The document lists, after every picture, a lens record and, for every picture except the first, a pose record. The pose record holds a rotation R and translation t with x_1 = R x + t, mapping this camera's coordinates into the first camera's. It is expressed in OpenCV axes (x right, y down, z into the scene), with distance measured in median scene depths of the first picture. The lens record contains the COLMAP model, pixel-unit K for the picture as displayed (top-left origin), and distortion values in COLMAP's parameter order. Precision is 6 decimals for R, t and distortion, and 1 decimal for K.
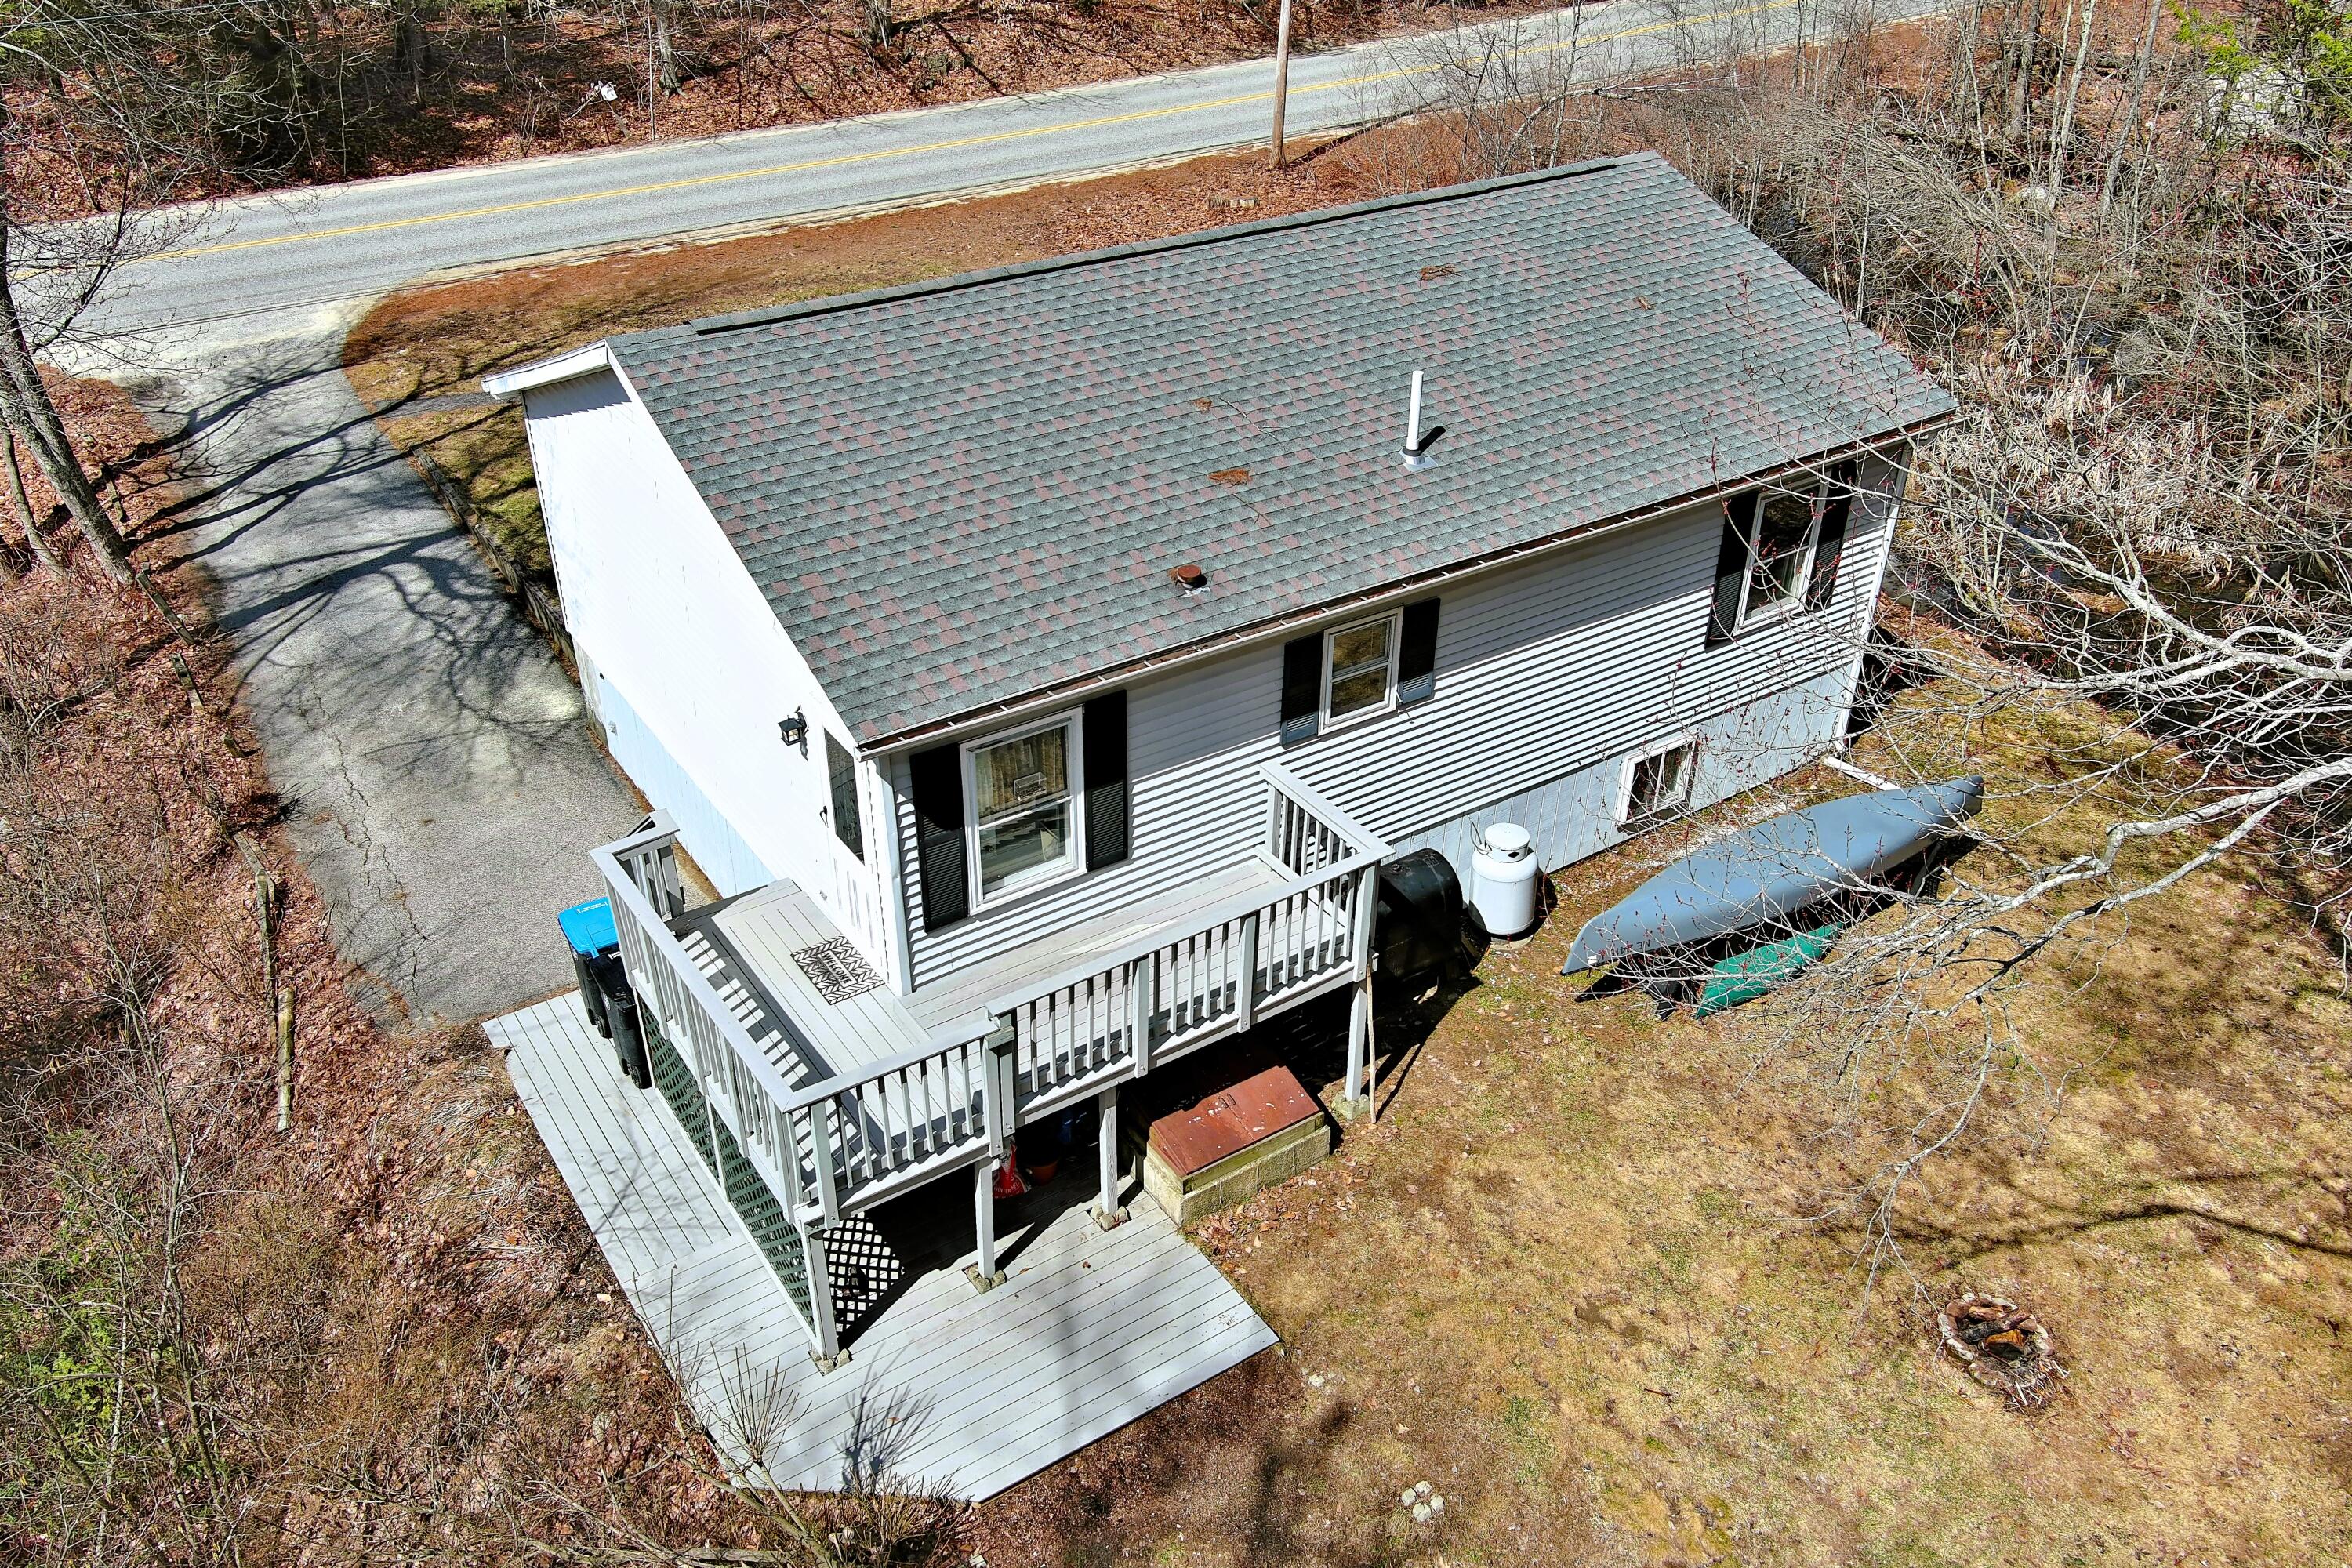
lens RADIAL K [[1802.0, 0, 1176.0], [0, 1802.0, 784.0], [0, 0, 1]] dist [-0.002438, 0.000614]
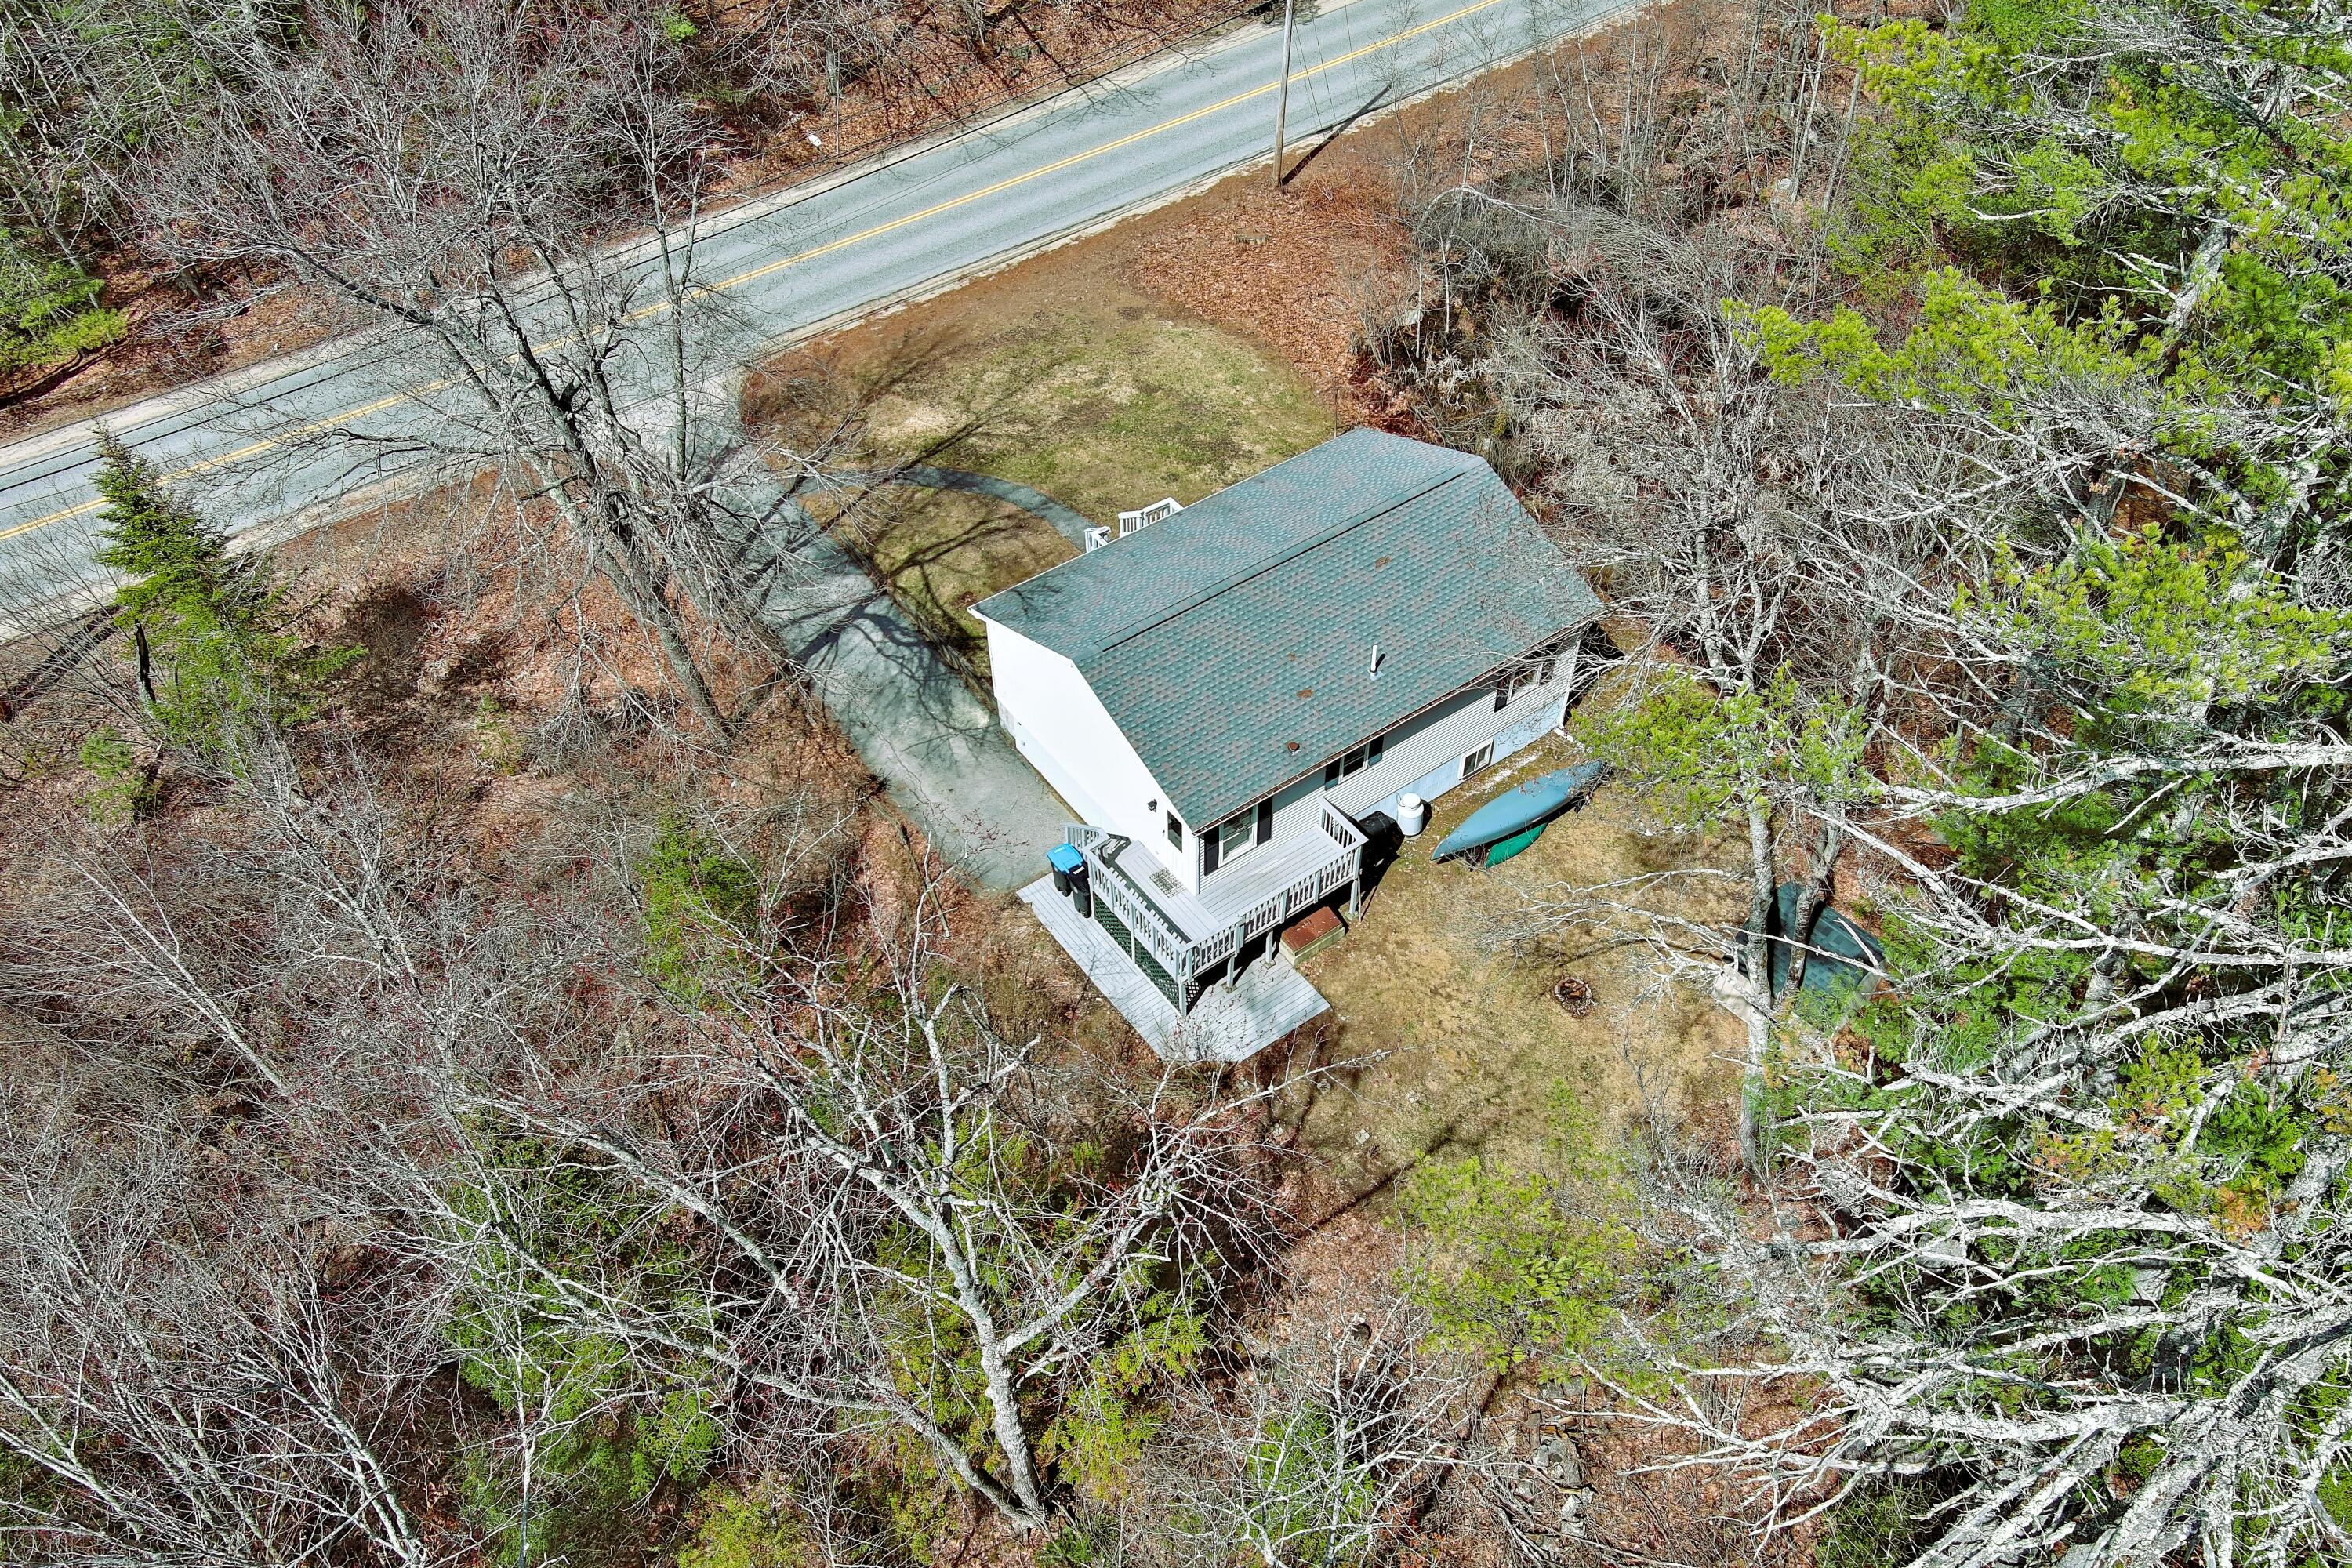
lens RADIAL K [[1802.0, 0, 1176.0], [0, 1802.0, 784.0], [0, 0, 1]] dist [-0.002438, 0.000614]
pose [[0.999073, -0.038419, 0.019405, -0.205901], [0.032183, 0.966165, 0.255910, -0.696059], [-0.028580, -0.255048, 0.966506, -1.518970]]
